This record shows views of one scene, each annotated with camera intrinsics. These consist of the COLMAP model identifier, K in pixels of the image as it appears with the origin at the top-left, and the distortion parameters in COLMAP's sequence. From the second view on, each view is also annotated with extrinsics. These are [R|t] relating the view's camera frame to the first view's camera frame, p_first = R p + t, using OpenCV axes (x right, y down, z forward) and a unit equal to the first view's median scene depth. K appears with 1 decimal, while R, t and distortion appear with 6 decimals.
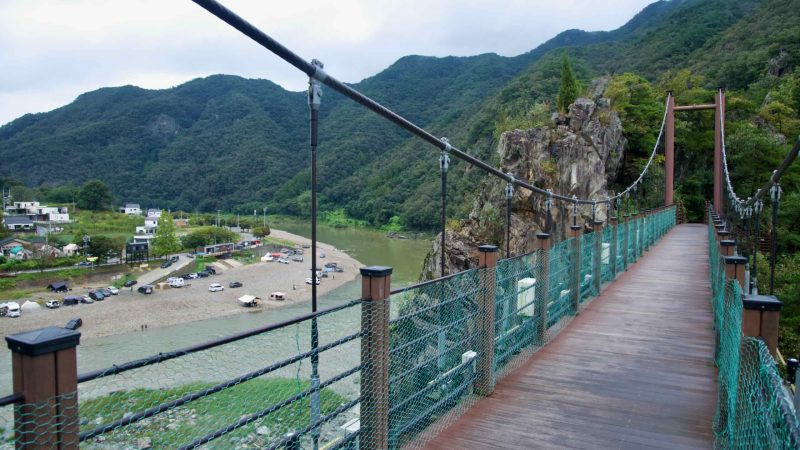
lens RADIAL K [[555.7, 0, 404.7], [0, 555.7, 223.5], [0, 0, 1]] dist [-0.096143, 0.067795]
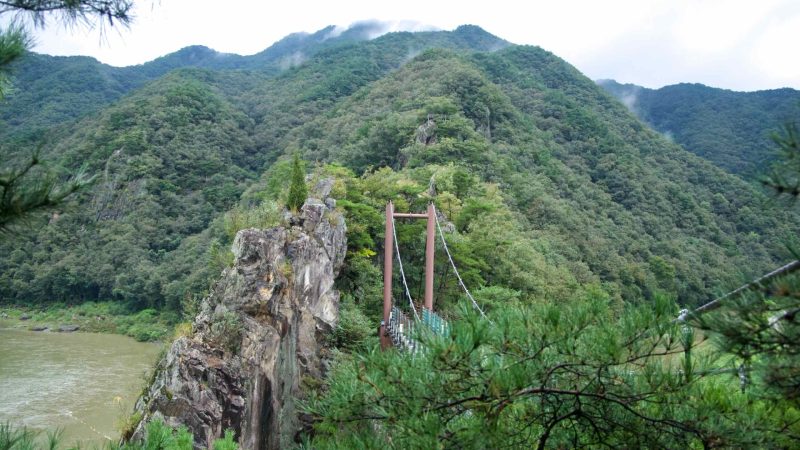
lens RADIAL K [[699.4, 0, 406.8], [0, 699.4, 224.6], [0, 0, 1]] dist [-0.010340, 0.003484]
pose [[0.826614, 0.049657, 0.560574, -0.211101], [-0.000332, 0.996142, -0.087751, -0.056756], [-0.562769, 0.072350, 0.823442, -0.128912]]
